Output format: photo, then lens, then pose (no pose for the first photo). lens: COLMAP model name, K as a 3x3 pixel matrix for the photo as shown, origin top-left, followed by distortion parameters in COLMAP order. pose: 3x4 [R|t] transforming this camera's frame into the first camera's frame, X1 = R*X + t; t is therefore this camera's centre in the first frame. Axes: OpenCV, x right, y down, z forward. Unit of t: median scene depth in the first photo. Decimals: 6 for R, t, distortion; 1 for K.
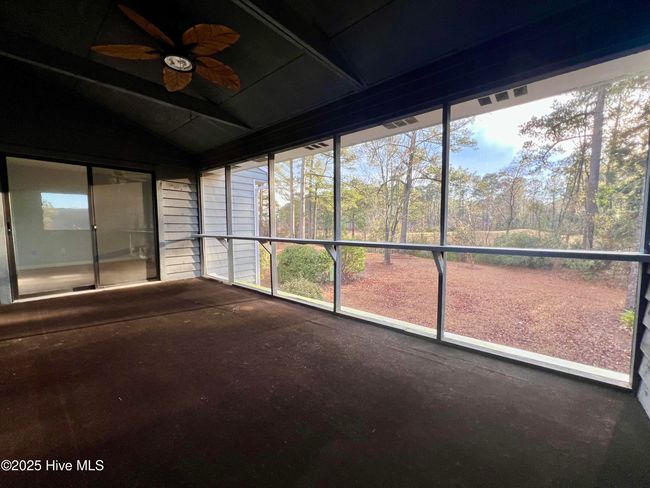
lens RADIAL K [[260.3, 0, 325.0], [0, 260.3, 244.0], [0, 0, 1]] dist [-0.002501, -0.000128]
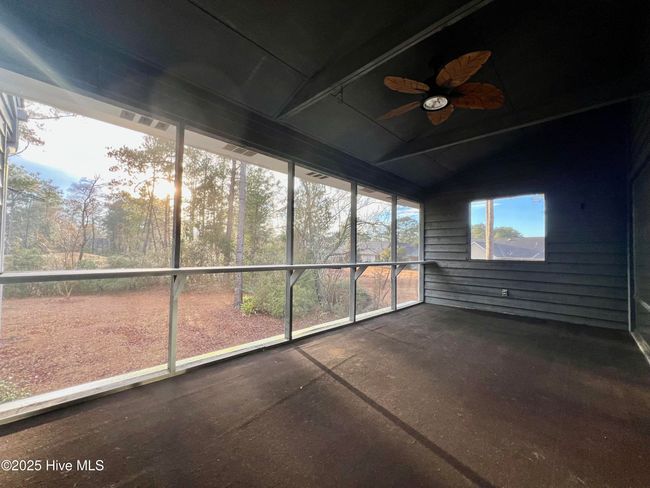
lens RADIAL K [[260.3, 0, 325.0], [0, 260.3, 244.0], [0, 0, 1]] dist [-0.002501, -0.000128]
pose [[0.081044, 0.033702, 0.996141, -0.718850], [0.055225, 0.997741, -0.038249, -0.038555], [-0.995179, 0.058111, 0.079000, 0.608798]]
